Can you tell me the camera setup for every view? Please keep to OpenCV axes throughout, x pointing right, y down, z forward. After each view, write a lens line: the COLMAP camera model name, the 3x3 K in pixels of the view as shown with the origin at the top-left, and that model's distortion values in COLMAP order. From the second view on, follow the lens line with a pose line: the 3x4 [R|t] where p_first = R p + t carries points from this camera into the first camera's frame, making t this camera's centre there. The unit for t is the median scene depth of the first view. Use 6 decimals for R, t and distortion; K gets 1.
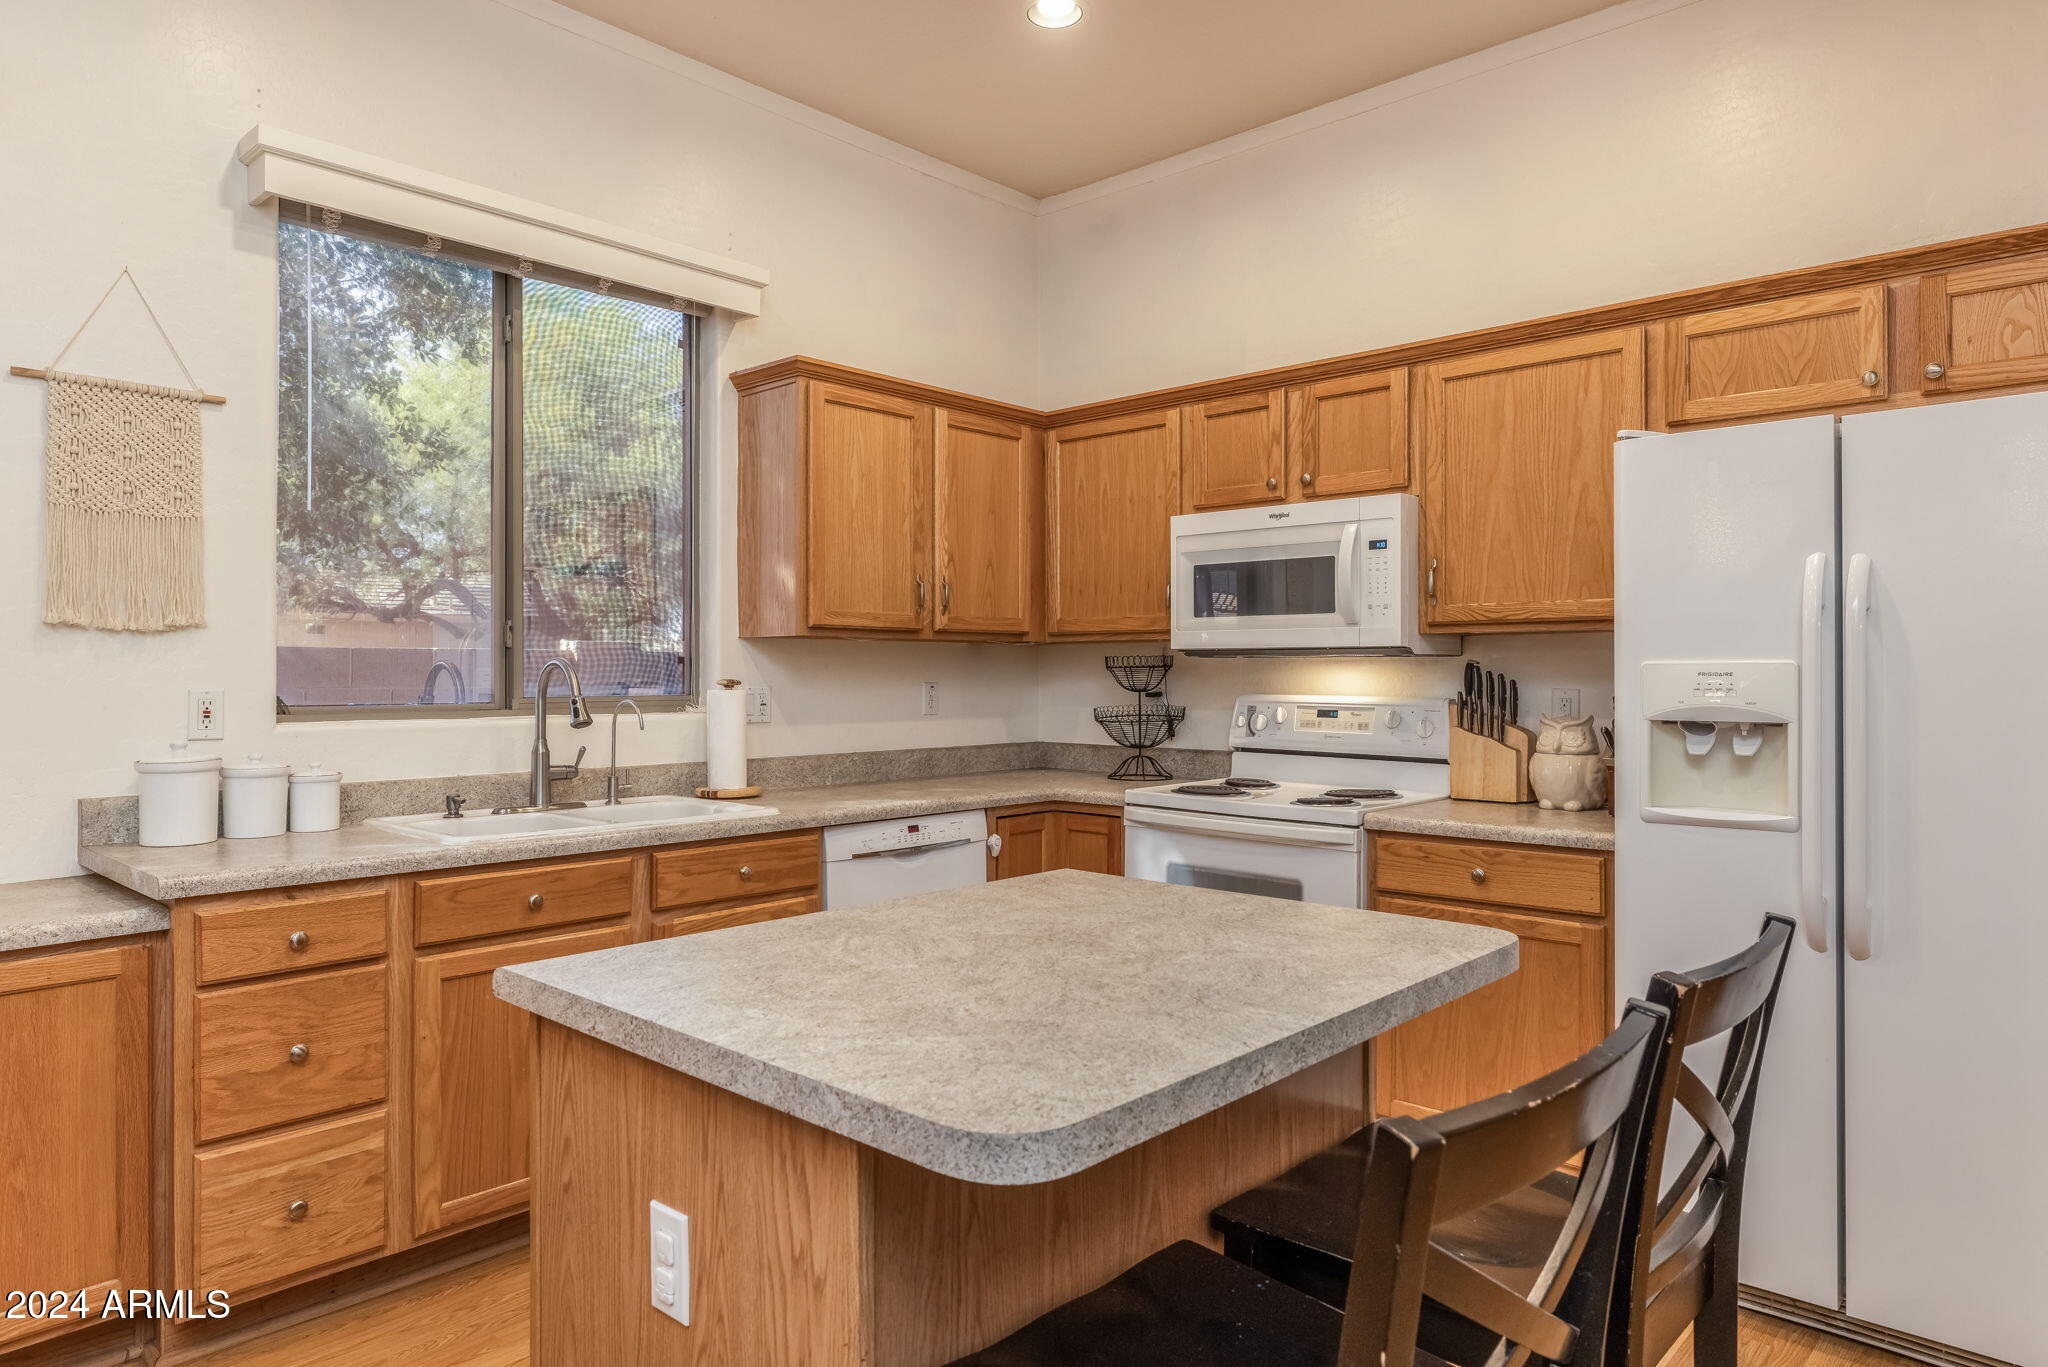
lens RADIAL K [[1240.2, 0, 1024.8], [0, 1240.2, 680.6], [0, 0, 1]] dist [-0.004055, 0.000299]
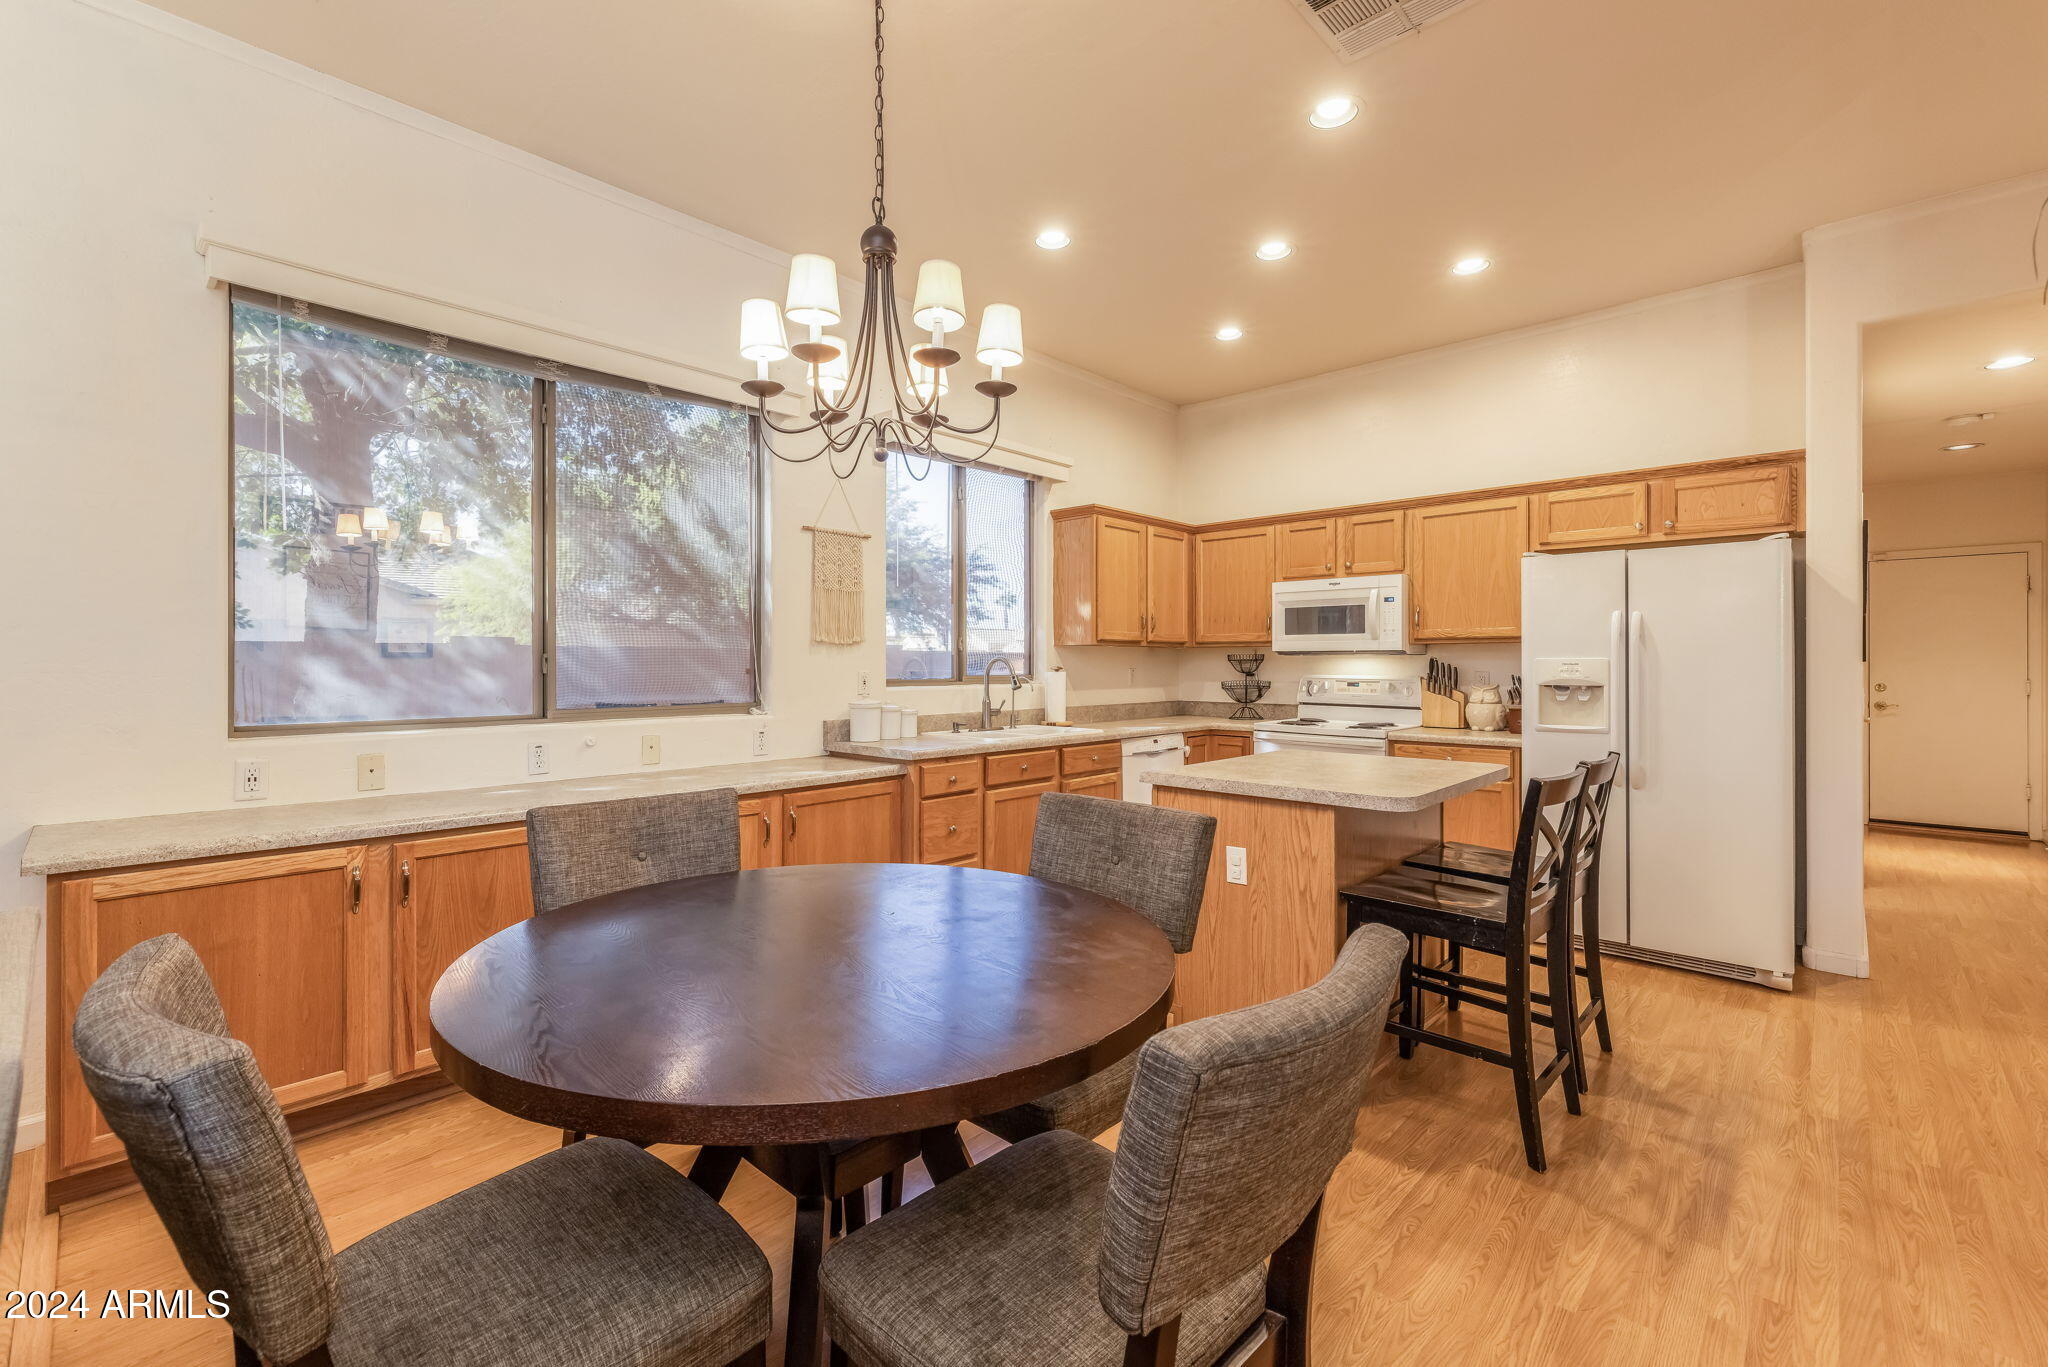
lens RADIAL K [[857.7, 0, 1030.4], [0, 857.7, 669.0], [0, 0, 1]] dist [-0.000735, -0.000374]
pose [[0.999990, 0.000068, -0.004554, -0.283584], [-0.000065, 1.000000, 0.000676, 0.001844], [0.004554, -0.000675, 0.999989, -0.381832]]
